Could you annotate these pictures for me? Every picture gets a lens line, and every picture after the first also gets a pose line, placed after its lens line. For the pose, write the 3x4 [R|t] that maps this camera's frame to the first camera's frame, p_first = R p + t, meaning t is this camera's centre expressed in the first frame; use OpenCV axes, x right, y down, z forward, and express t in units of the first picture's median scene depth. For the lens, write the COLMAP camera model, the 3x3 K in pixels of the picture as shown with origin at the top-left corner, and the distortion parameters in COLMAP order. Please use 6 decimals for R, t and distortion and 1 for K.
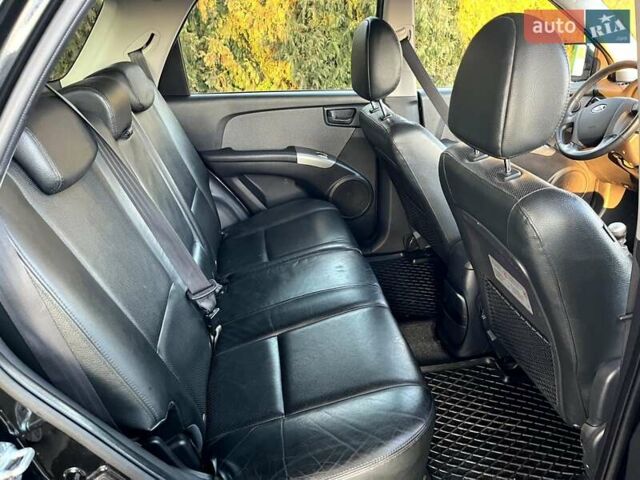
lens RADIAL K [[501.0, 0, 320.0], [0, 501.0, 240.0], [0, 0, 1]] dist [0.047831, -0.001591]
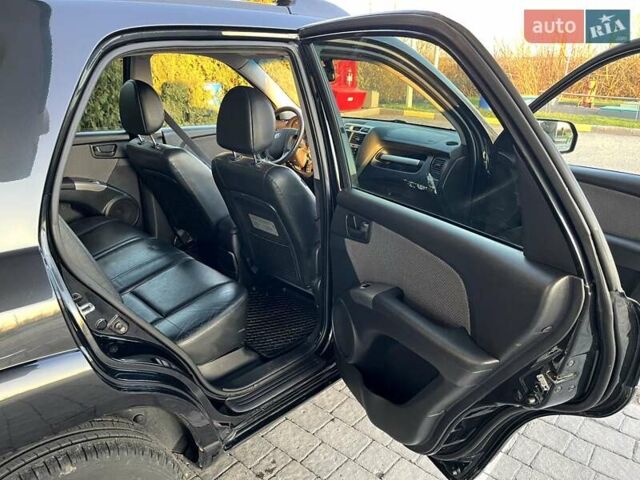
lens RADIAL K [[501.0, 0, 320.0], [0, 501.0, 240.0], [0, 0, 1]] dist [0.047831, -0.001591]
pose [[0.818357, -0.169491, 0.549149, -0.278196], [0.213832, 0.976719, -0.017202, 0.126287], [-0.533449, 0.131503, 0.835547, -0.374106]]
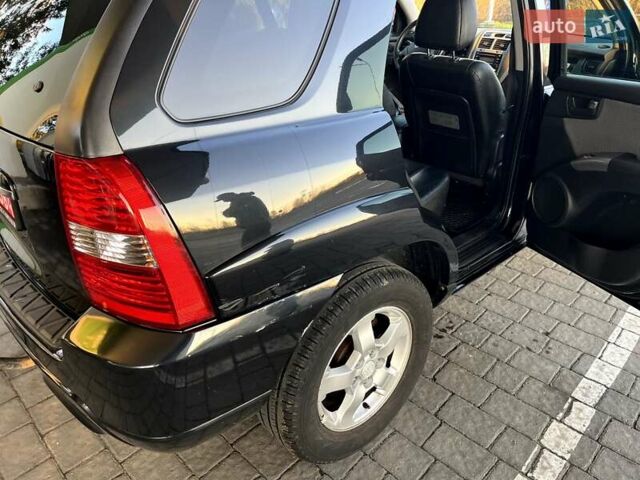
lens RADIAL K [[501.0, 0, 320.0], [0, 501.0, 240.0], [0, 0, 1]] dist [0.047831, -0.001591]
pose [[0.842571, -0.223492, 0.490025, -0.685715], [0.203774, 0.974488, 0.094069, 0.157044], [-0.498548, 0.020595, 0.866618, -0.306779]]
